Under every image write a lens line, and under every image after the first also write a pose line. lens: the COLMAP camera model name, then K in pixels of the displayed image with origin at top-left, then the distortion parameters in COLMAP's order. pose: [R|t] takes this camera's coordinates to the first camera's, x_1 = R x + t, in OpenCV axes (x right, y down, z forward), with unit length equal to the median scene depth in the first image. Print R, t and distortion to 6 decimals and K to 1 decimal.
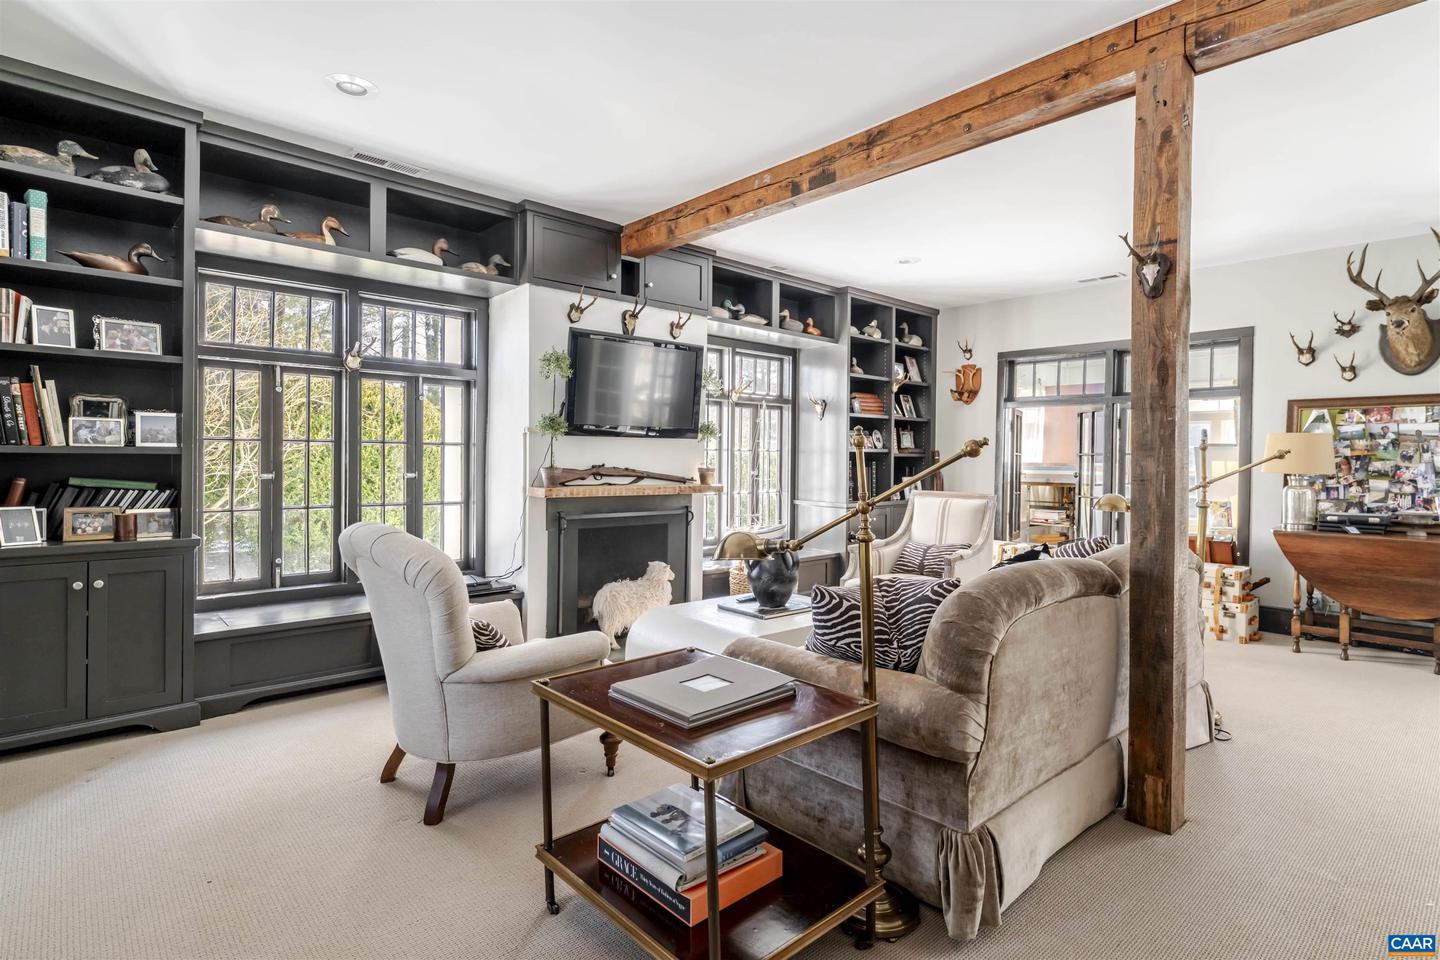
lens RADIAL K [[749.9, 0, 713.9], [0, 749.9, 464.3], [0, 0, 1]] dist [-0.003924, -0.000858]
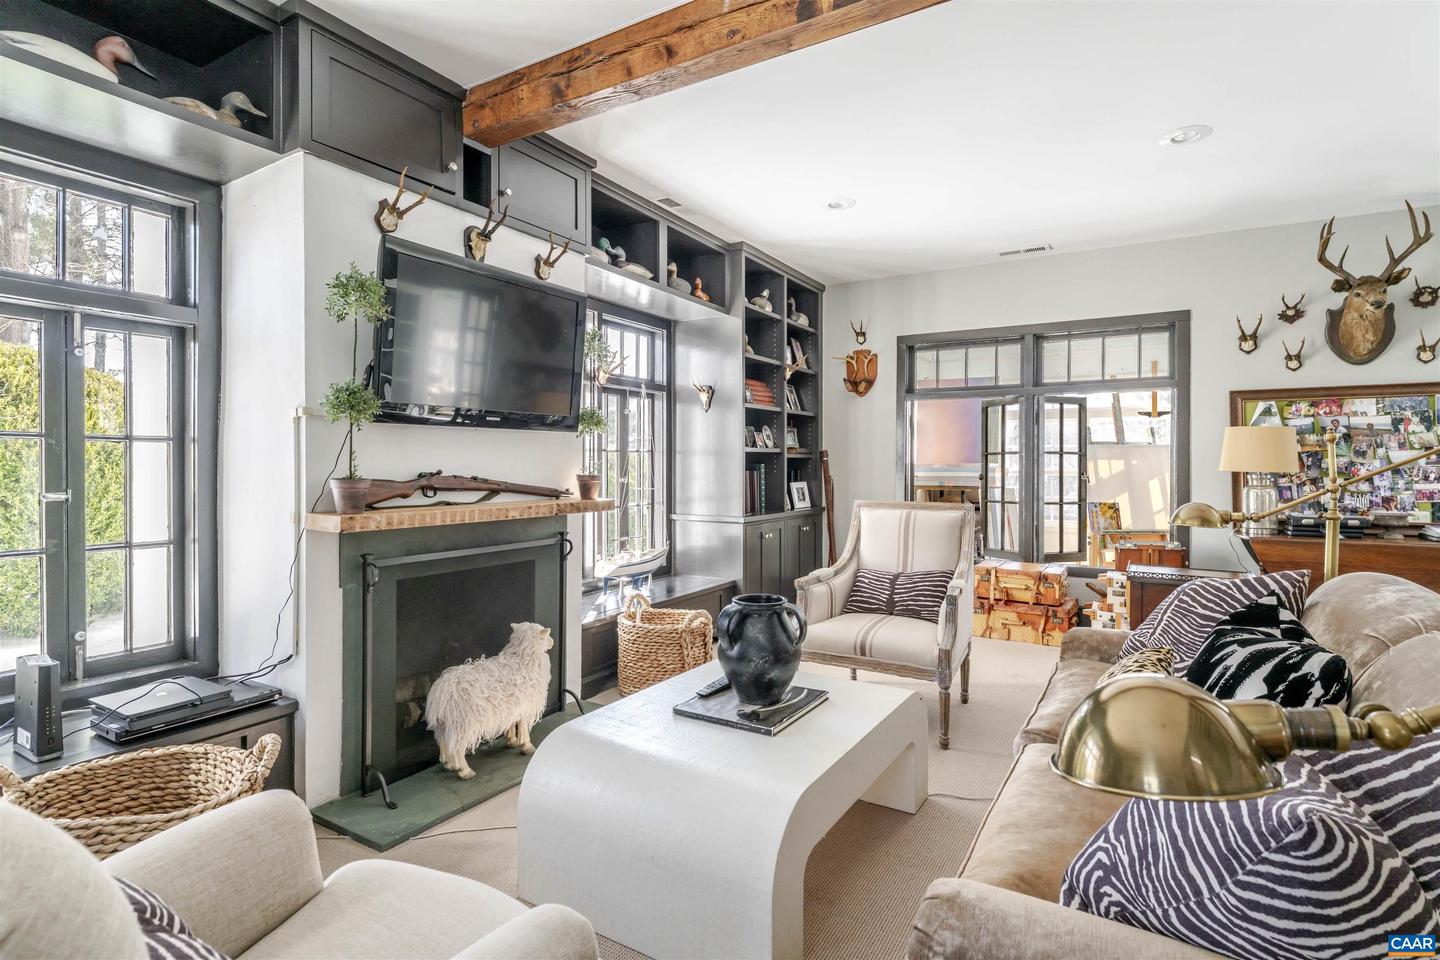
lens RADIAL K [[749.9, 0, 713.9], [0, 749.9, 464.3], [0, 0, 1]] dist [-0.003924, -0.000858]
pose [[0.958054, -0.009977, 0.286415, -0.102024], [0.011892, 0.999917, -0.004947, -0.000113], [-0.286342, 0.008145, 0.958093, 0.334362]]
